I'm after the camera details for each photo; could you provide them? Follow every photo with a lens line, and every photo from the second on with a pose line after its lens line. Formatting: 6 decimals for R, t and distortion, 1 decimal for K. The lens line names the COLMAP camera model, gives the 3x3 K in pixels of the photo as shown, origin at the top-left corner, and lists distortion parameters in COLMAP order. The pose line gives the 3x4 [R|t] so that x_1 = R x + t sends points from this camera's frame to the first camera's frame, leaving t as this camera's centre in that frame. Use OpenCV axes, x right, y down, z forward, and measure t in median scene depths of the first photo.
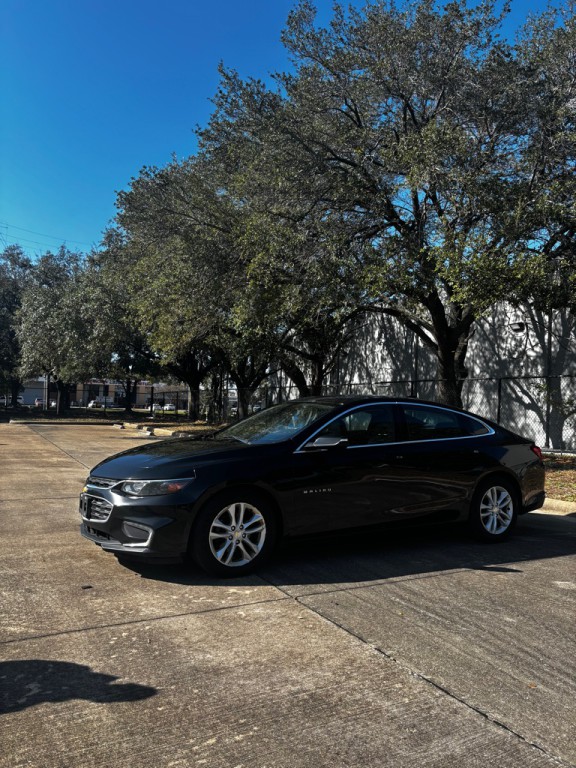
lens RADIAL K [[586.9, 0, 289.2], [0, 586.9, 370.8], [0, 0, 1]] dist [0.016945, 0.001858]
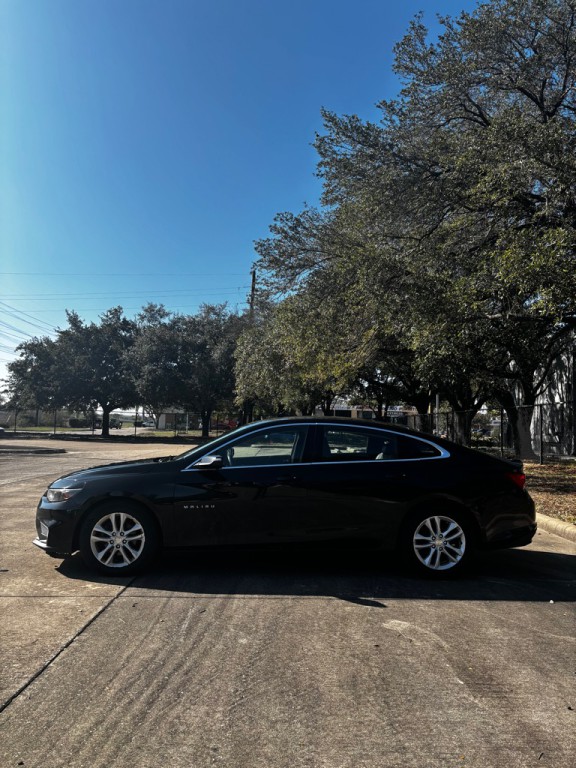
lens RADIAL K [[586.9, 0, 289.2], [0, 586.9, 370.8], [0, 0, 1]] dist [0.016945, 0.001858]
pose [[0.885942, -0.054683, -0.460561, 0.930932], [0.034800, 0.998063, -0.051560, 0.020341], [0.462488, 0.029651, 0.886130, 0.141984]]
